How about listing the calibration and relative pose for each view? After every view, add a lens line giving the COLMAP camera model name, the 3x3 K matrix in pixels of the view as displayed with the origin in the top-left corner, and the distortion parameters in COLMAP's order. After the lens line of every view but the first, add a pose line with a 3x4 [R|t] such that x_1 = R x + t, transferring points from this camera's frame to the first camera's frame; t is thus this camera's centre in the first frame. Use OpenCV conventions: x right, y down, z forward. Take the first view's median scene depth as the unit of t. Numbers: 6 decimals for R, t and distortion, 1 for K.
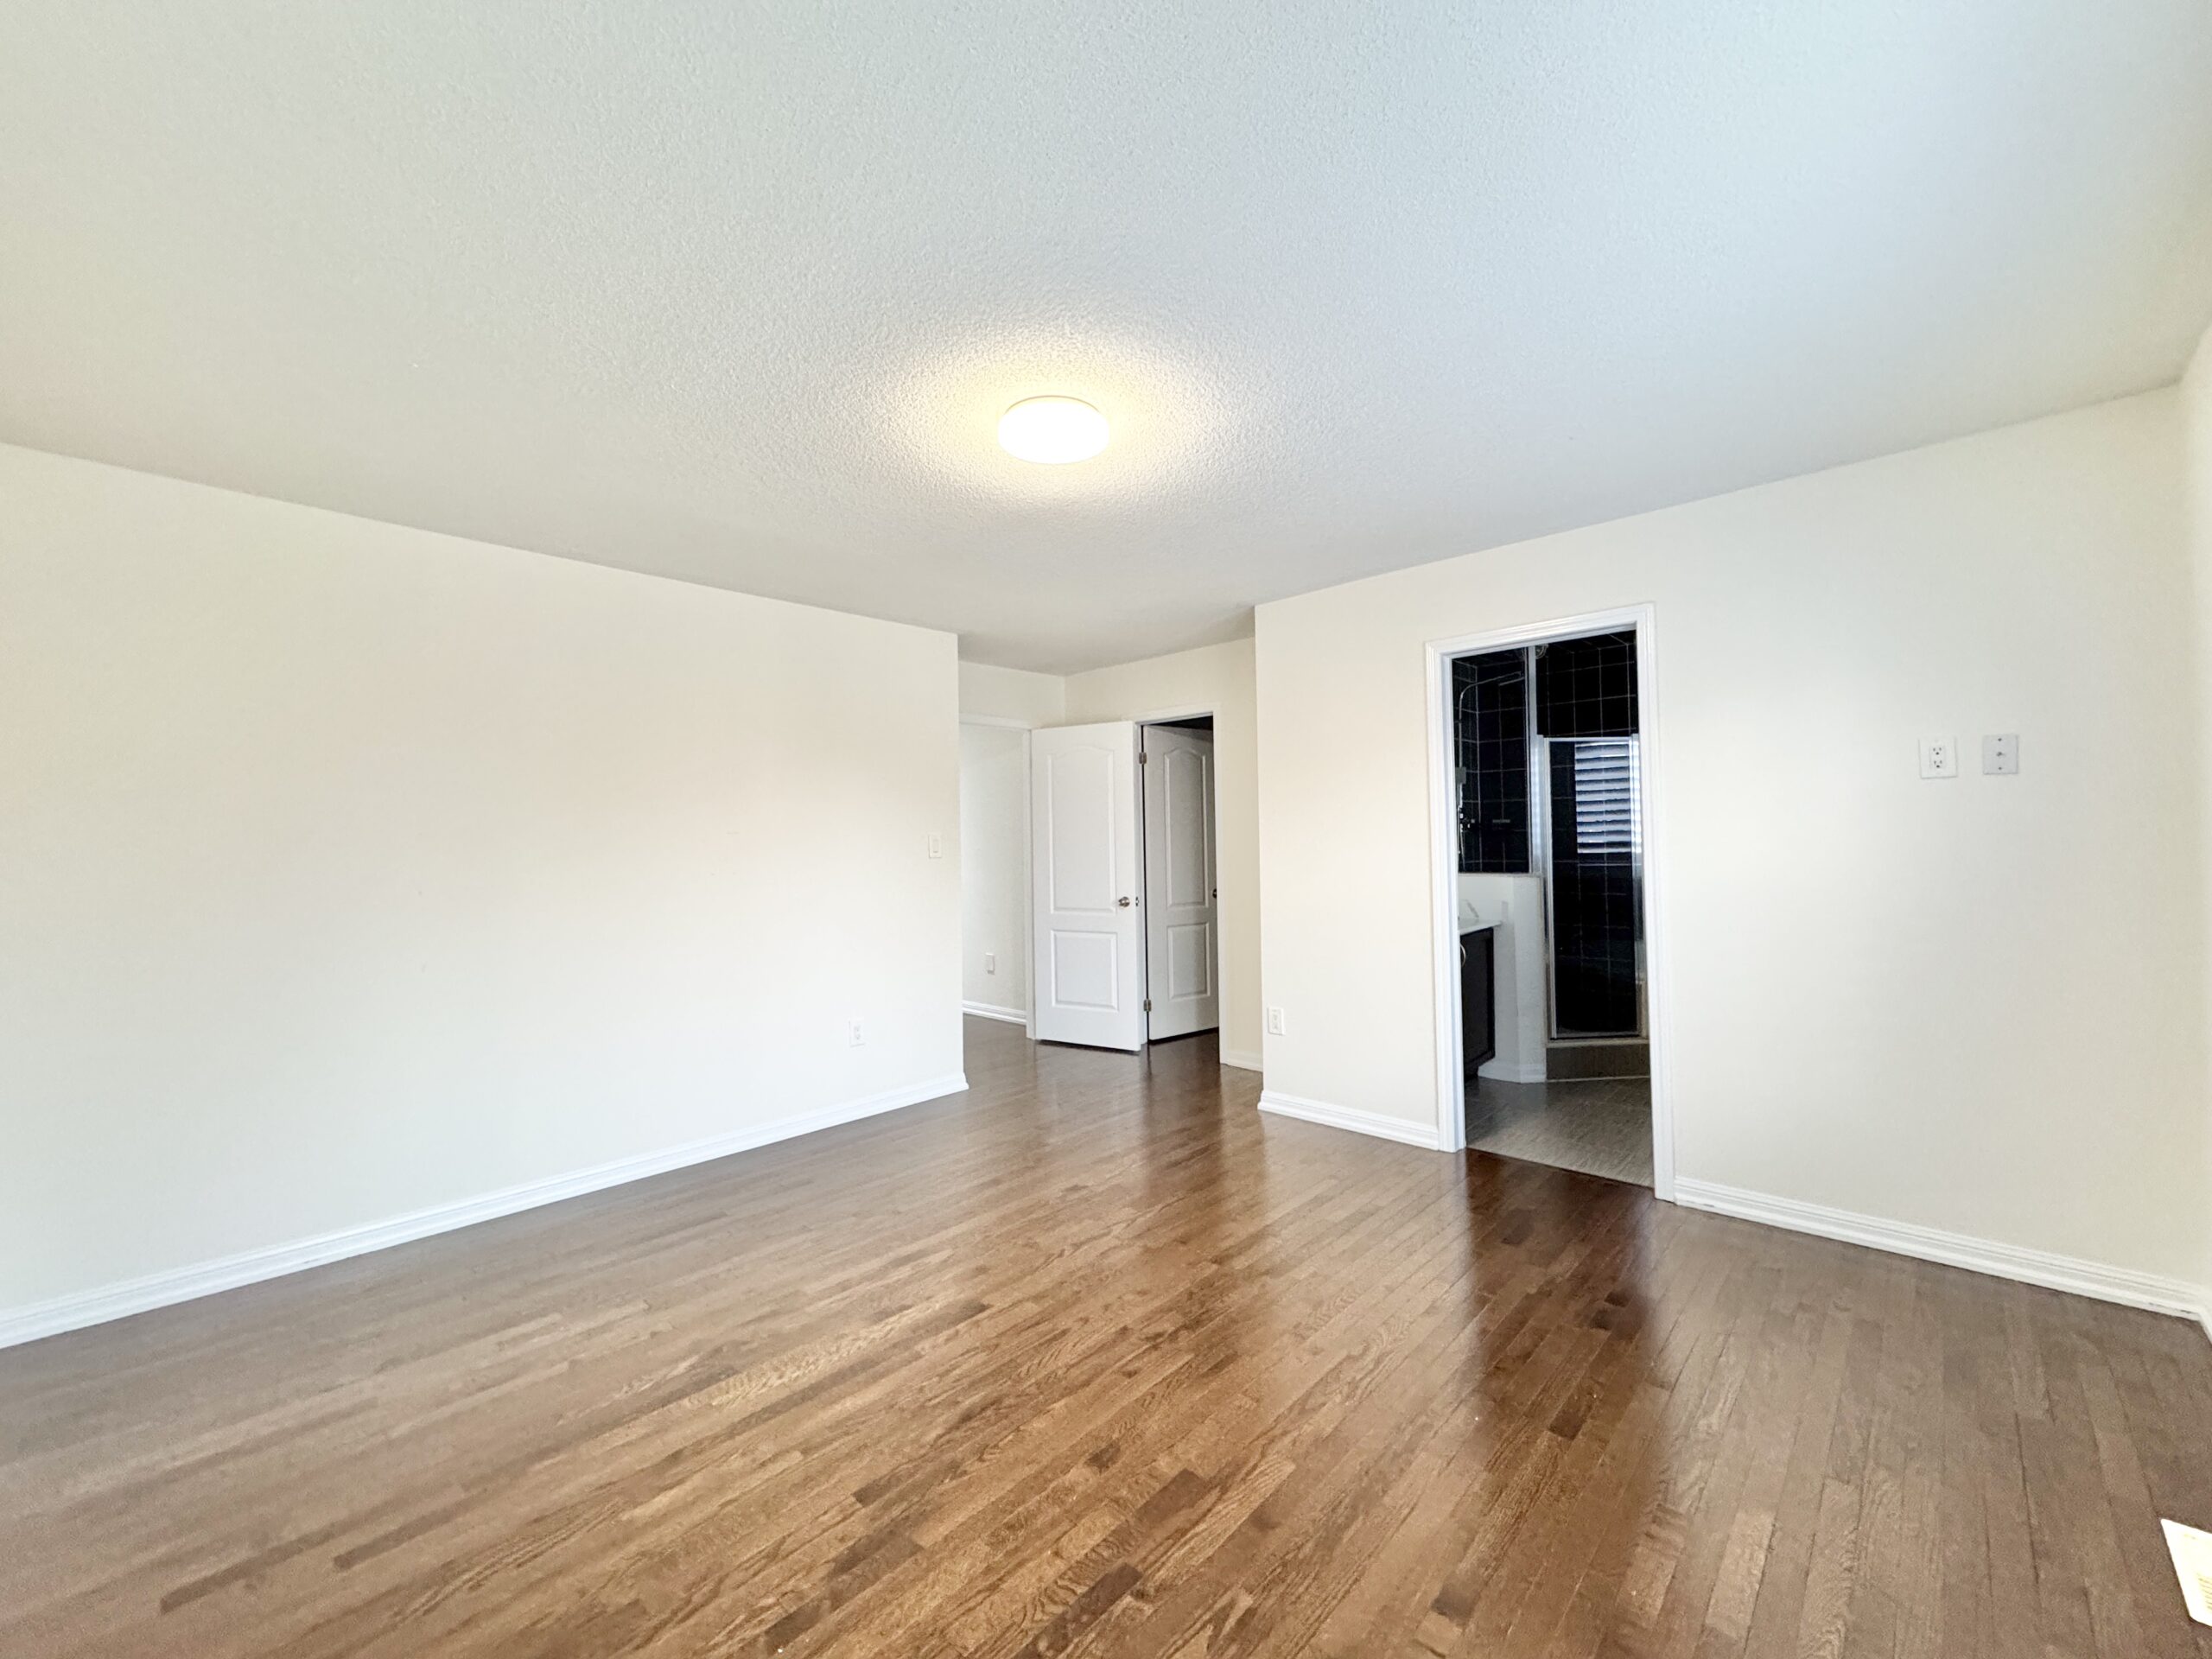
lens RADIAL K [[881.1, 0, 1105.5], [0, 881.1, 823.8], [0, 0, 1]] dist [-0.000380, 0.000315]
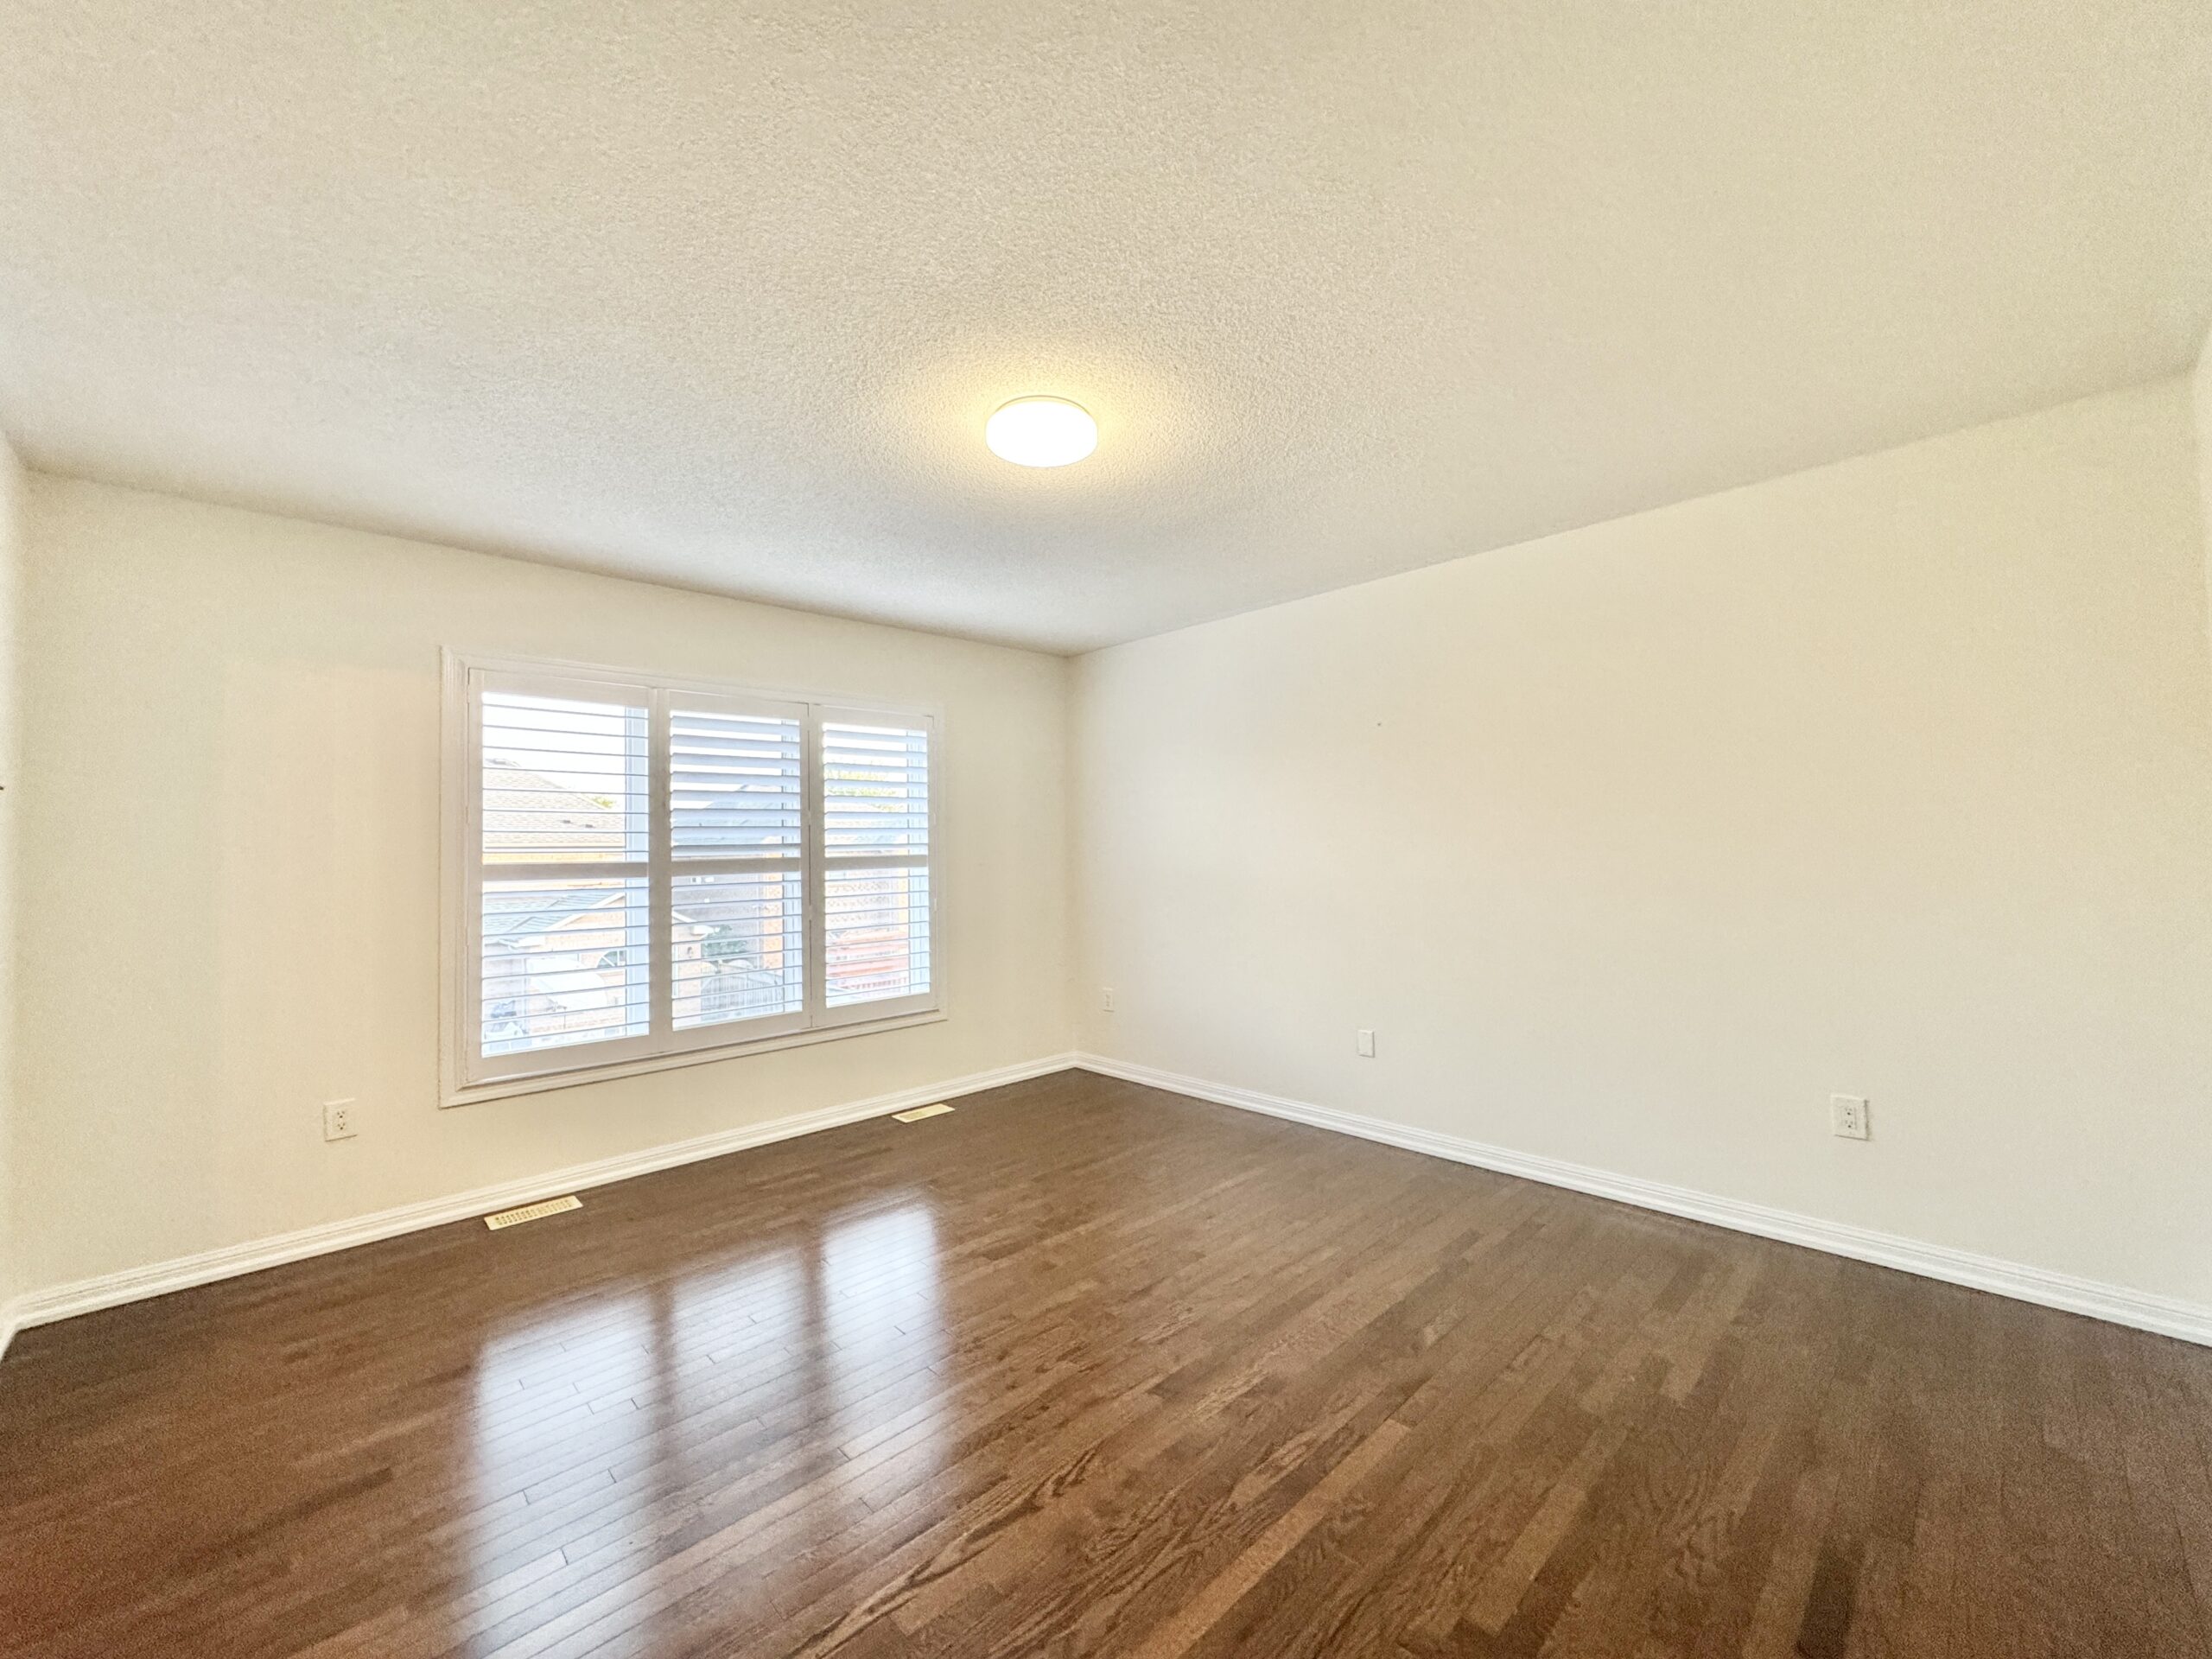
lens RADIAL K [[881.1, 0, 1105.5], [0, 881.1, 823.8], [0, 0, 1]] dist [-0.000380, 0.000315]
pose [[-0.998342, 0.033385, 0.046900, -0.149680], [0.030942, 0.998174, -0.051882, 0.047709], [-0.048546, -0.050345, -0.997551, 1.904713]]
